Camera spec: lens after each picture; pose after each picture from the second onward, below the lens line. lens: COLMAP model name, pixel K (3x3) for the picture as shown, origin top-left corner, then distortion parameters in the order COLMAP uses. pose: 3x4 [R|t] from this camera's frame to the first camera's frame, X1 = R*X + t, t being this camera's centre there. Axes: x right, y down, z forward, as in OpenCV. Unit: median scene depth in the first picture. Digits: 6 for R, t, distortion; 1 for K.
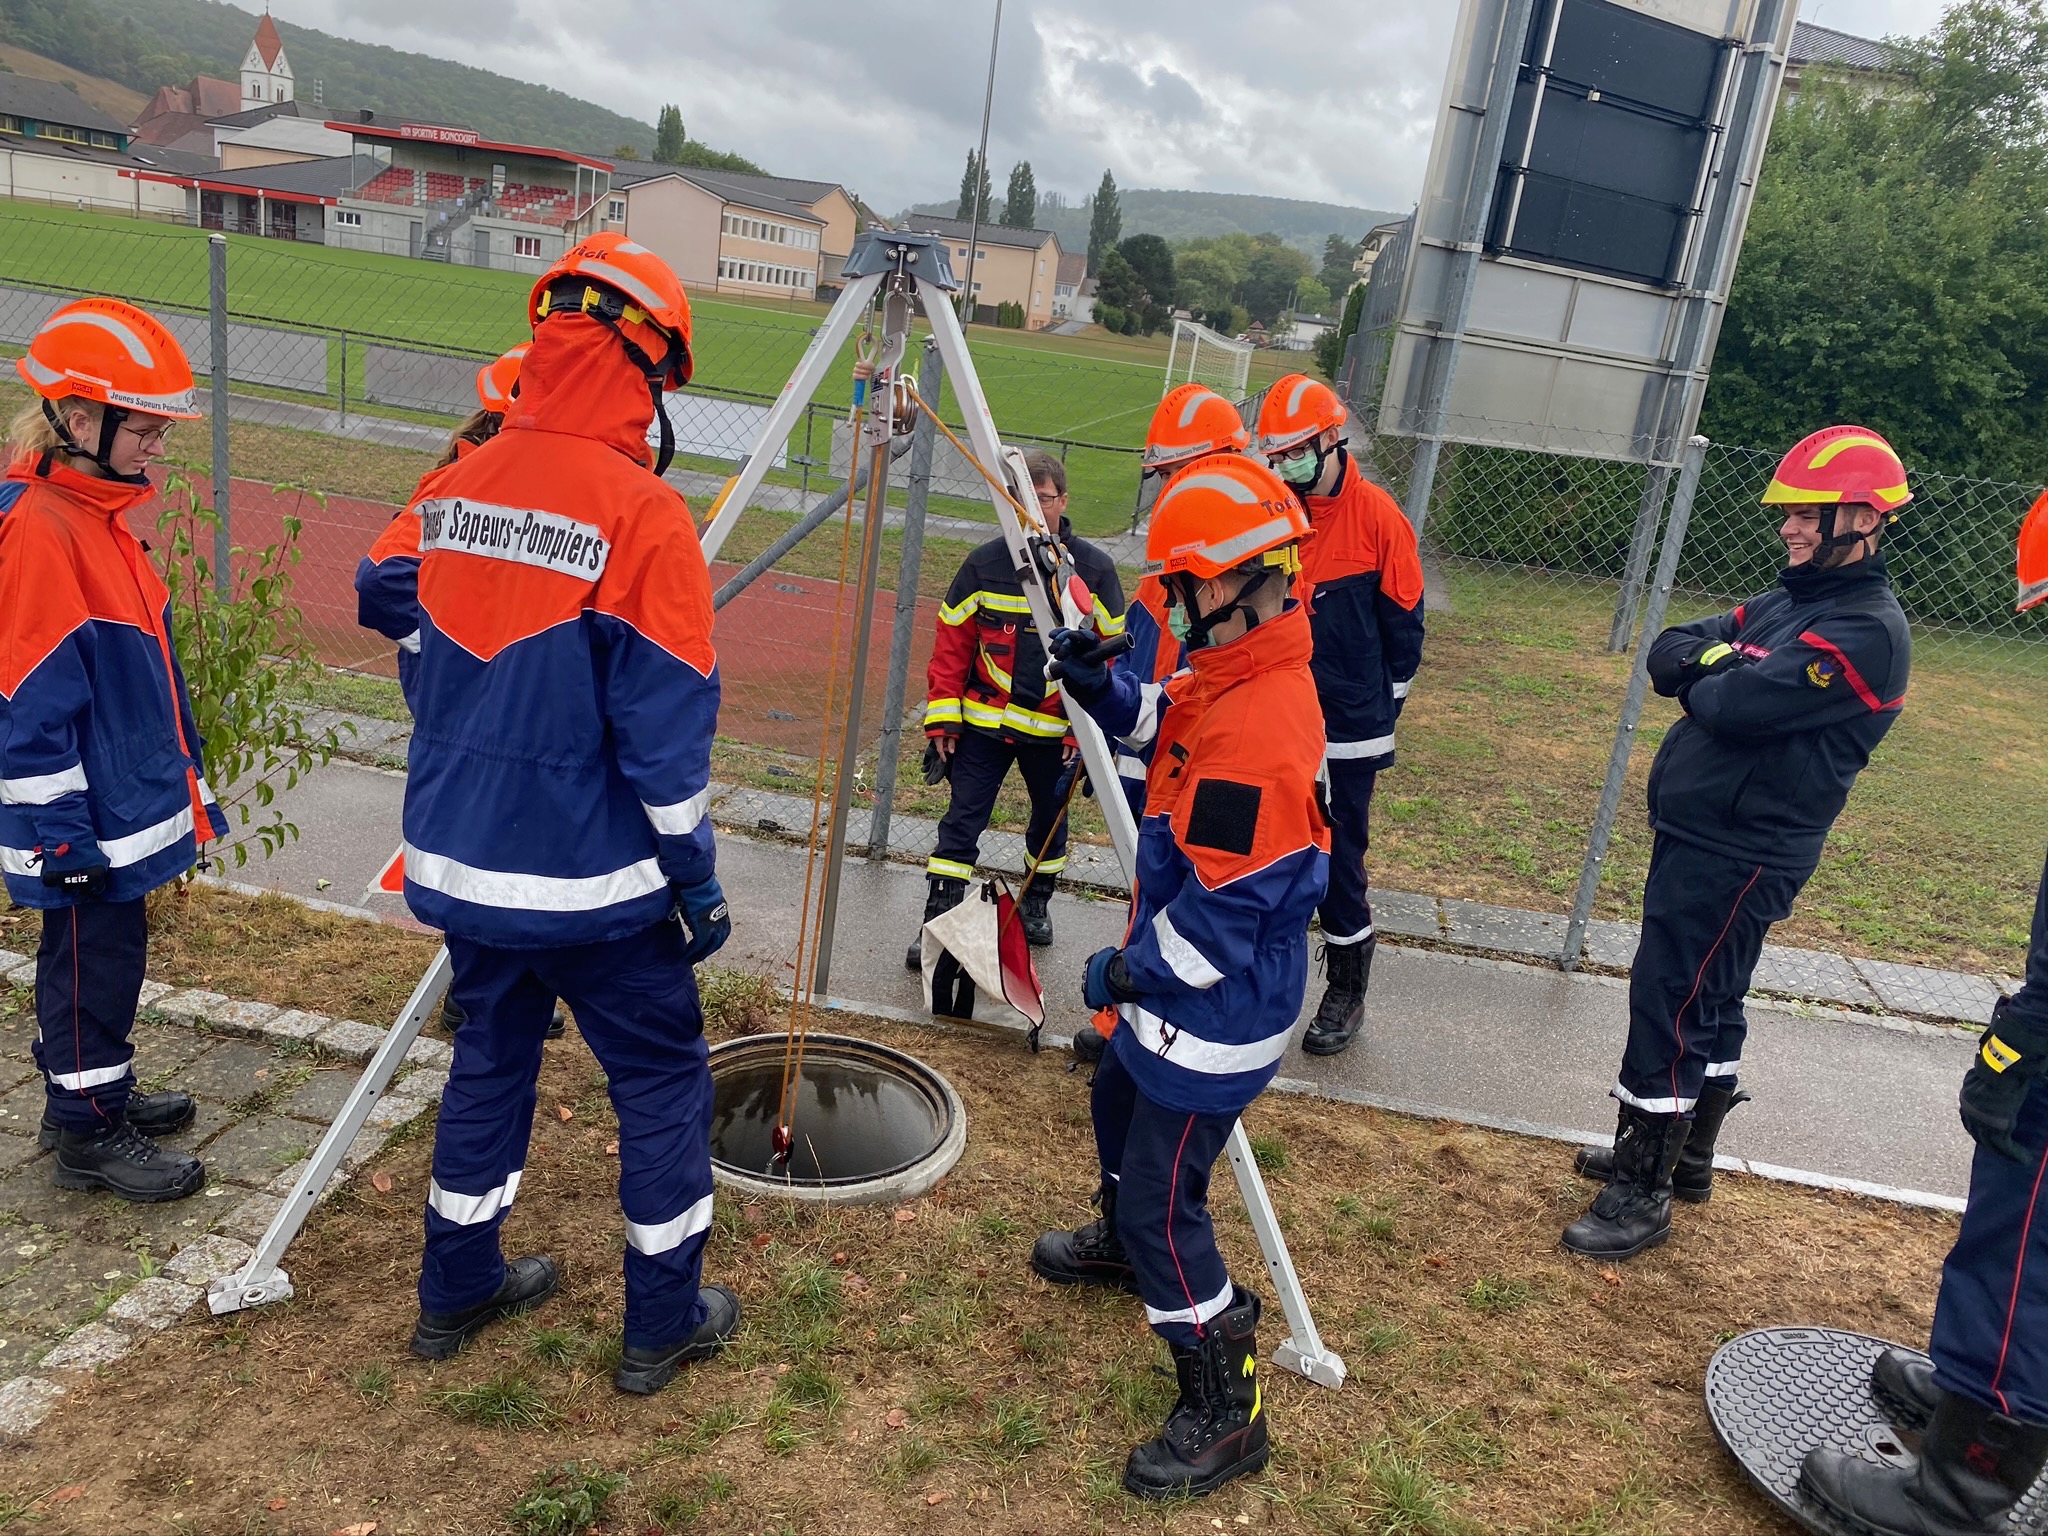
lens RADIAL K [[1562.8, 0, 1024.0], [0, 1562.8, 768.0], [0, 0, 1]] dist [-0.004355, -0.001797]
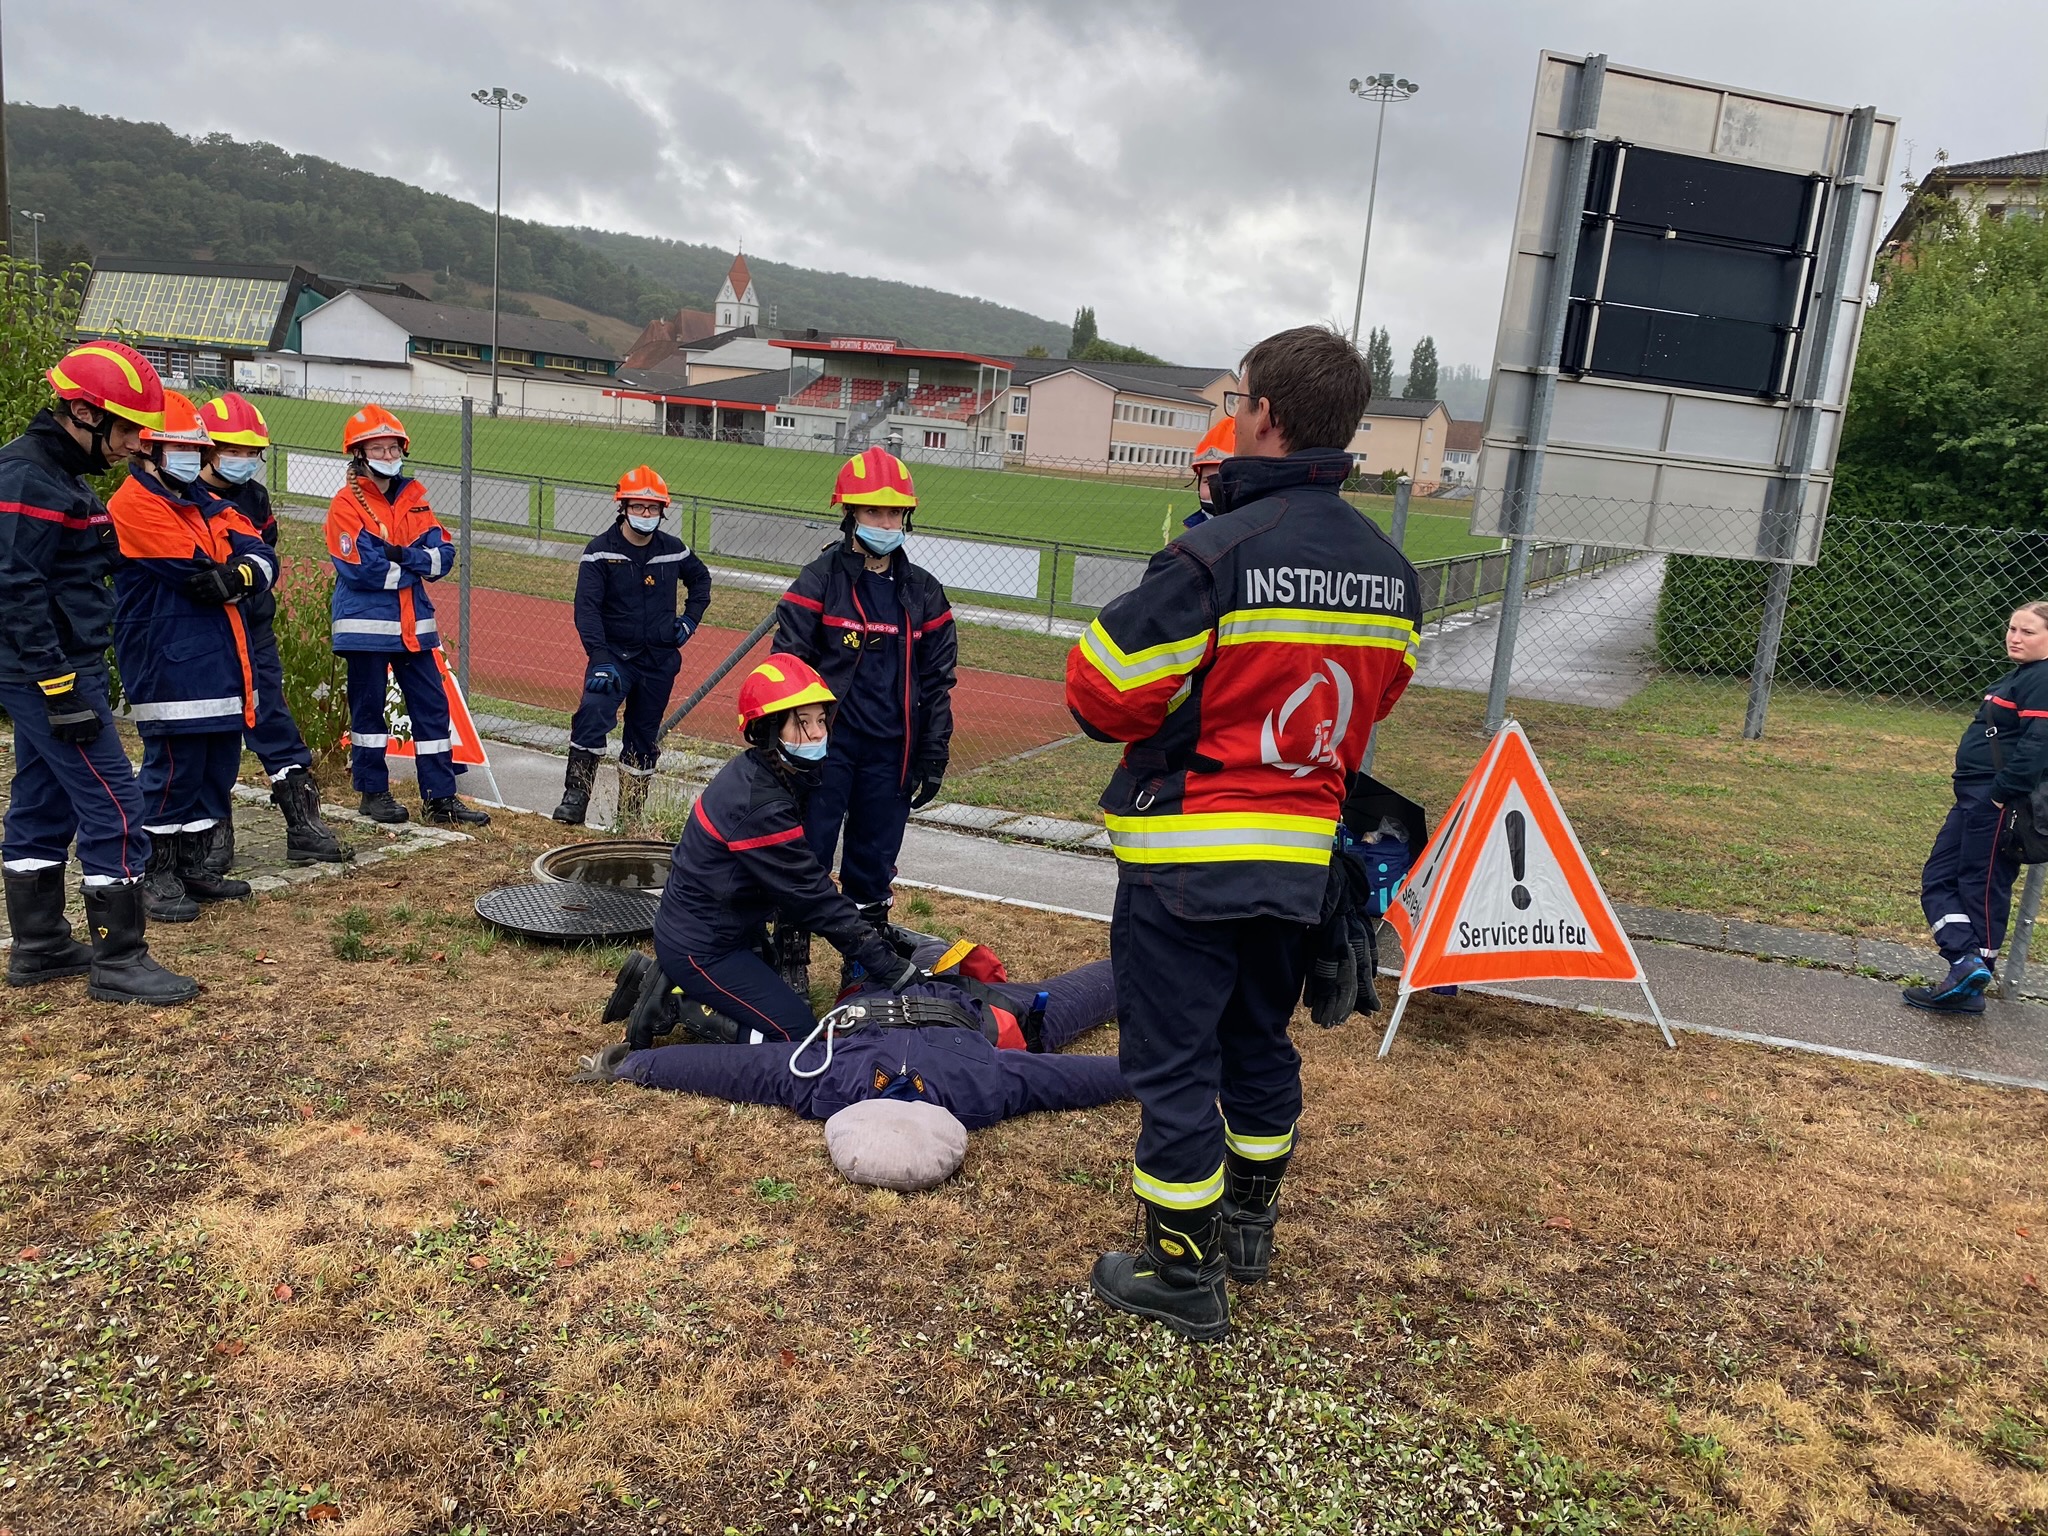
lens RADIAL K [[1575.8, 0, 1024.0], [0, 1575.8, 768.0], [0, 0, 1]] dist [0.005872, -0.002036]
pose [[0.966851, 0.008430, -0.255200, 0.151070], [-0.036984, 0.993538, -0.107301, 0.066320], [0.252647, 0.113182, 0.960916, -0.123304]]
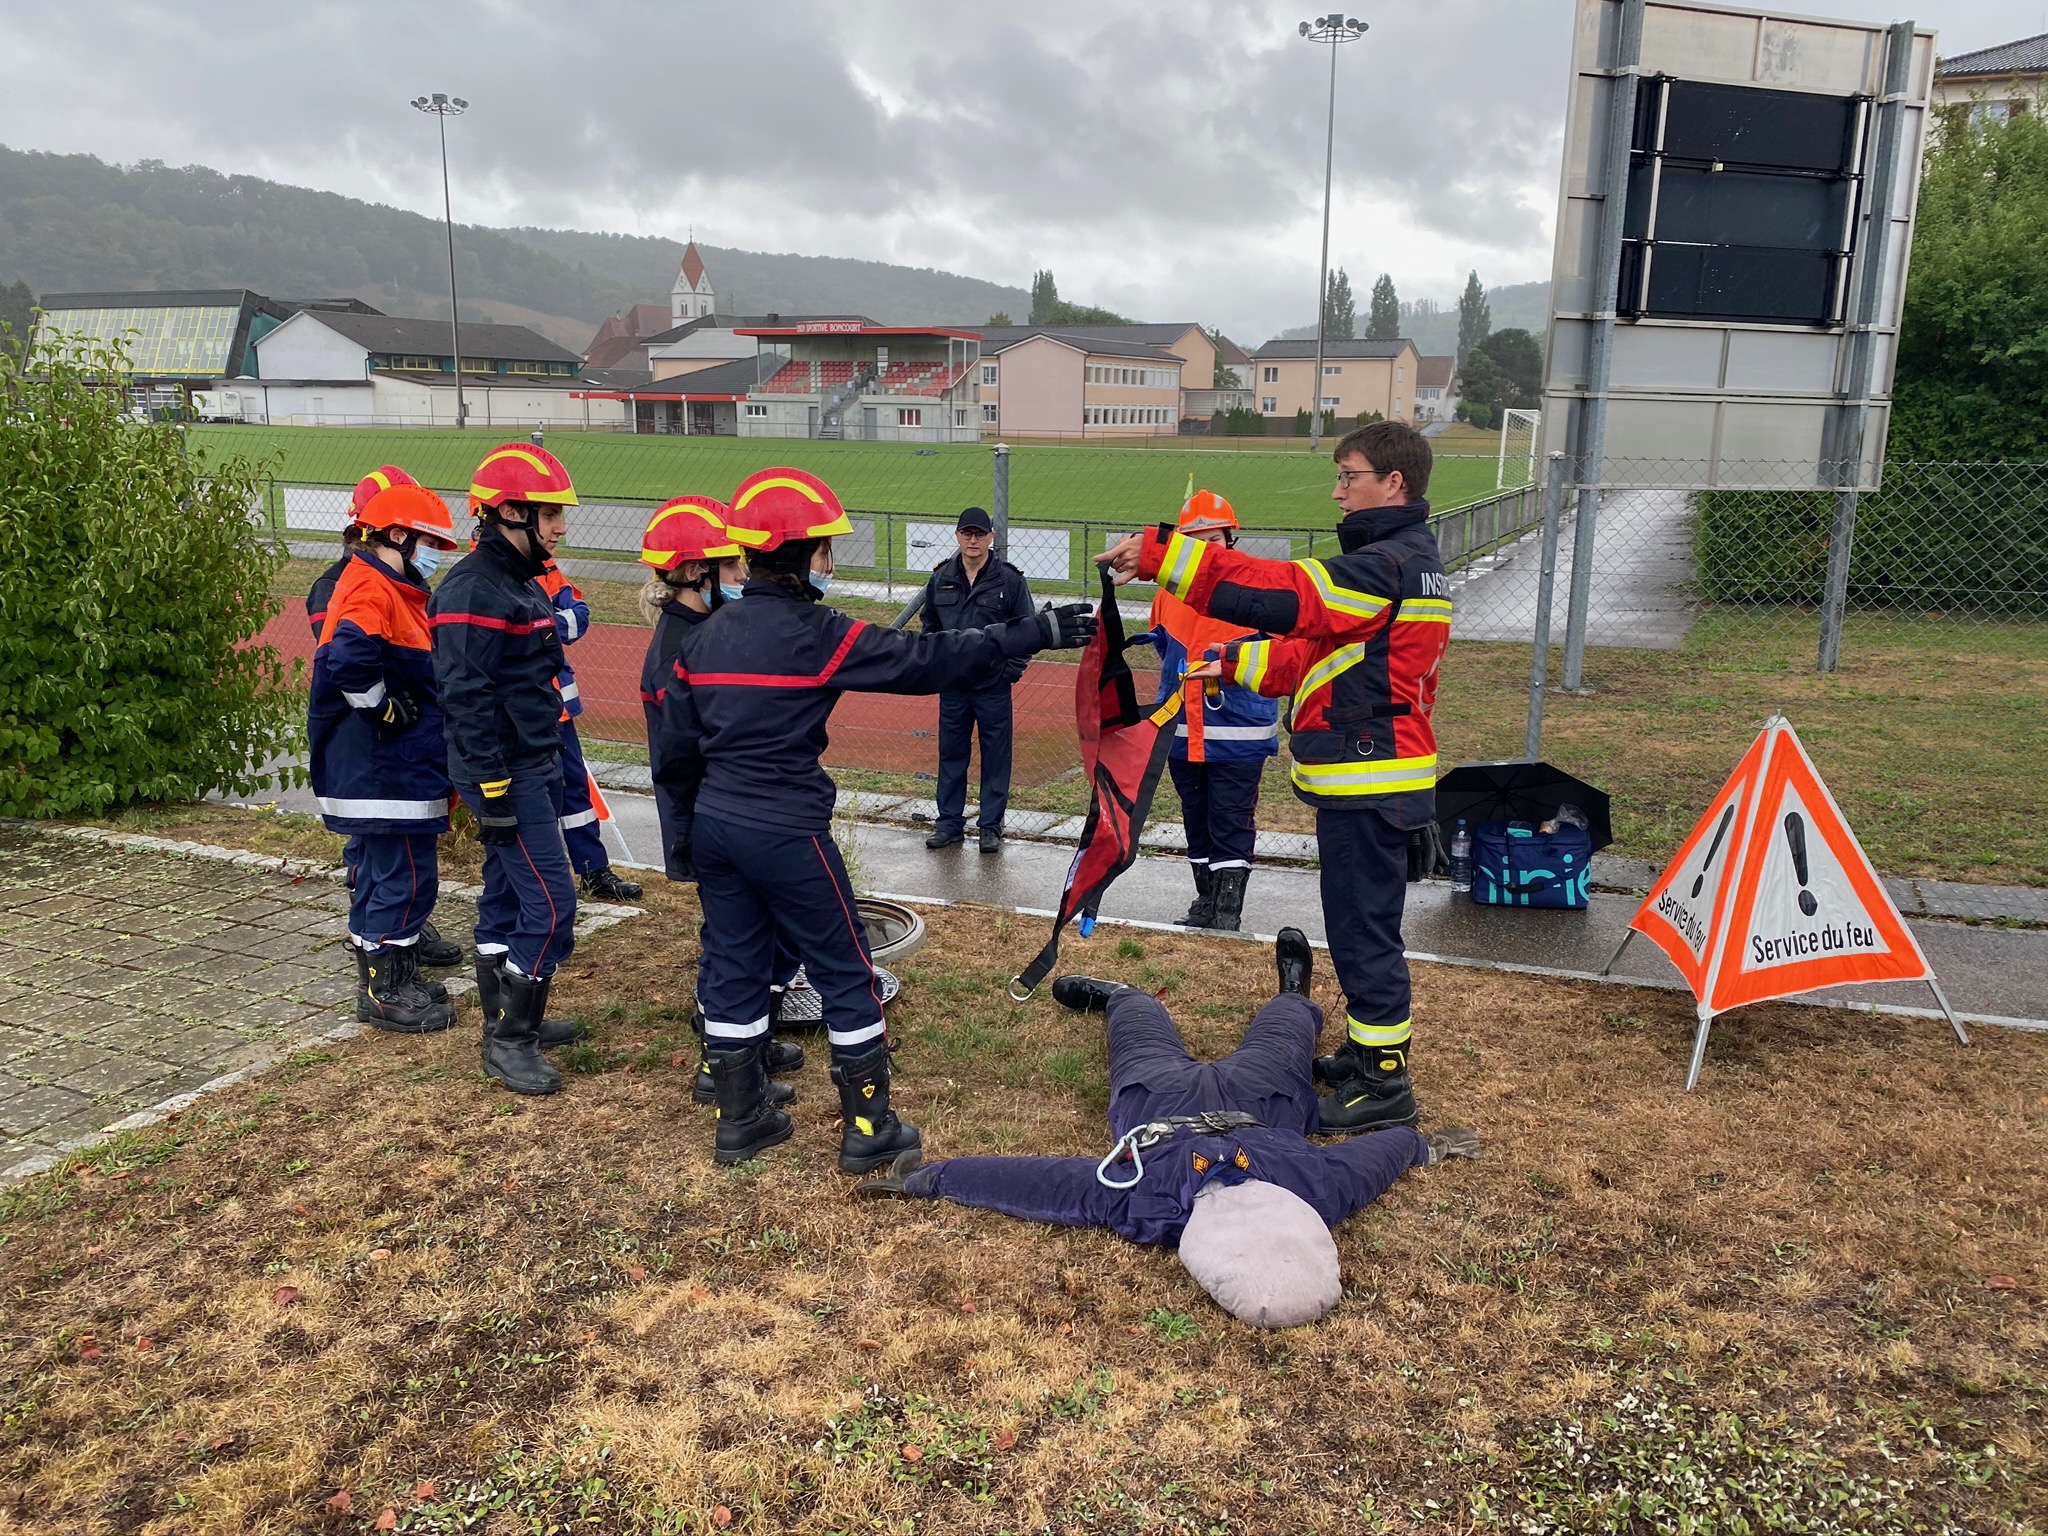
lens RADIAL K [[1573.2, 0, 1041.0], [0, 1573.2, 761.3], [0, 0, 1]] dist [0.004465, 0.001115]
pose [[0.968781, -0.064976, -0.239253, 0.102010], [0.044410, 0.994918, -0.090370, 0.049286], [0.243909, 0.076923, 0.966743, -0.119775]]
